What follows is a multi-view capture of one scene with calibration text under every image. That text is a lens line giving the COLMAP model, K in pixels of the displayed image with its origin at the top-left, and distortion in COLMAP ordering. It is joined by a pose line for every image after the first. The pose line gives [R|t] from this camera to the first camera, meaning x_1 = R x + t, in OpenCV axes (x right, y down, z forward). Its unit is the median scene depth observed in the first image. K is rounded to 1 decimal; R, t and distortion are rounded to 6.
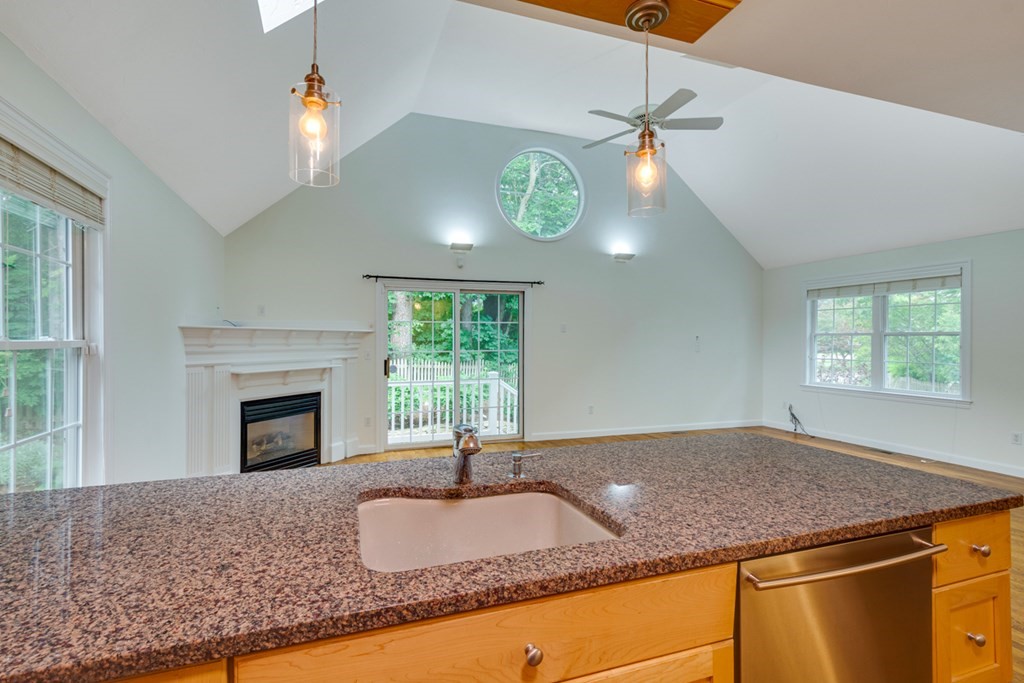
lens RADIAL K [[467.0, 0, 480.2], [0, 467.0, 342.9], [0, 0, 1]] dist [0.012265, -0.000811]
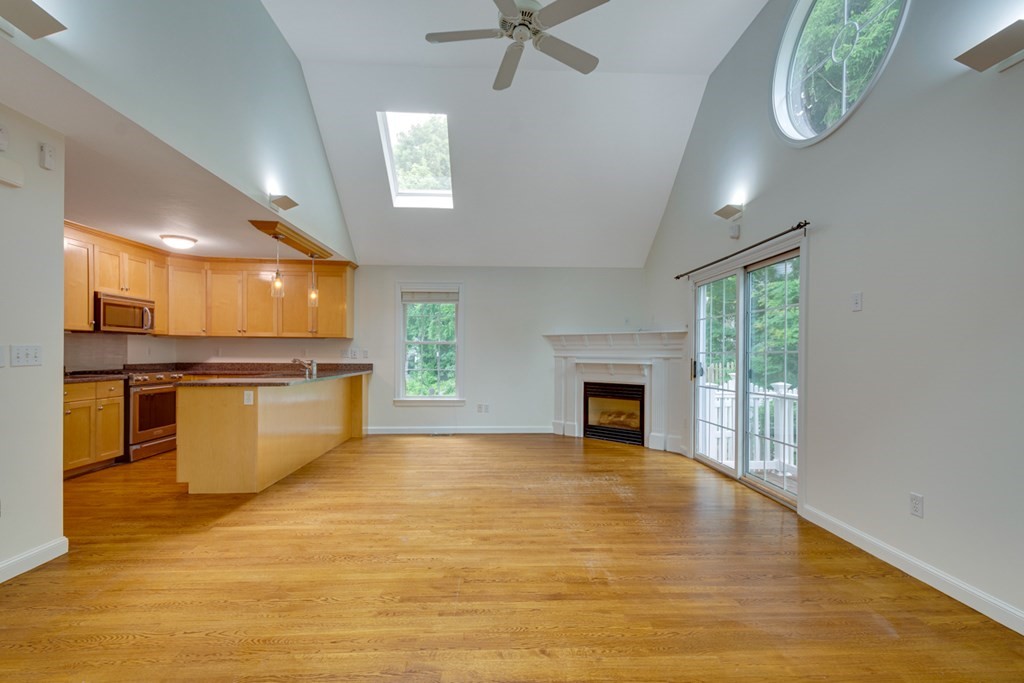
lens RADIAL K [[432.5, 0, 508.7], [0, 432.5, 351.9], [0, 0, 1]] dist [0.005133, -0.001248]
pose [[-0.218385, -0.000625, -0.975862, 0.755895], [-0.012741, 0.999916, 0.002210, 0.021657], [0.975780, 0.012916, -0.218375, 0.855053]]
